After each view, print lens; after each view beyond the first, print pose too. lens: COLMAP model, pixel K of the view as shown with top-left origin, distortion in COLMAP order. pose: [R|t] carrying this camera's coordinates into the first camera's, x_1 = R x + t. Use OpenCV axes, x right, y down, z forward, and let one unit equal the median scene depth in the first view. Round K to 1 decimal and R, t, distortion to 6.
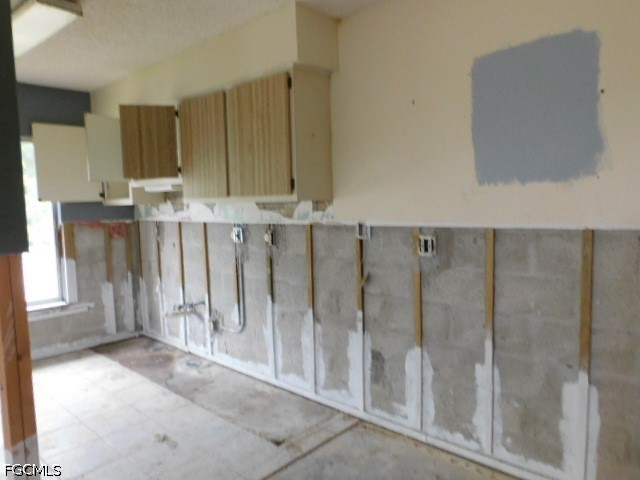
lens RADIAL K [[451.7, 0, 322.4], [0, 451.7, 241.0], [0, 0, 1]] dist [-0.013785, 0.001347]
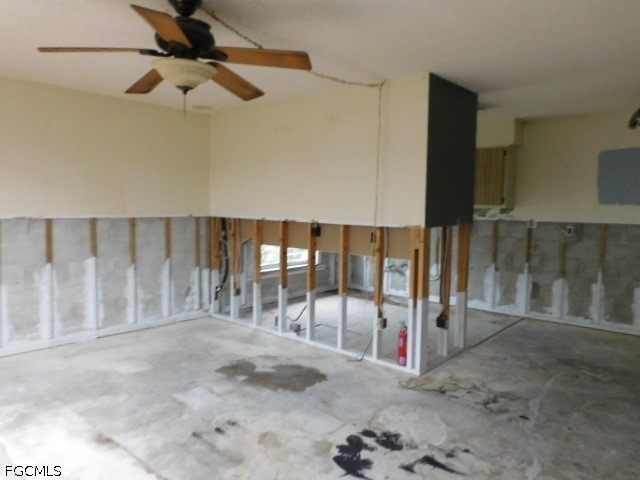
lens RADIAL K [[451.7, 0, 322.9], [0, 451.7, 243.7], [0, 0, 1]] dist [-0.013785, 0.001347]
pose [[0.999343, 0.032525, 0.015973, -0.746364], [-0.032543, 0.999470, 0.000820, 0.080795], [-0.015938, -0.001339, 0.999872, -0.873233]]
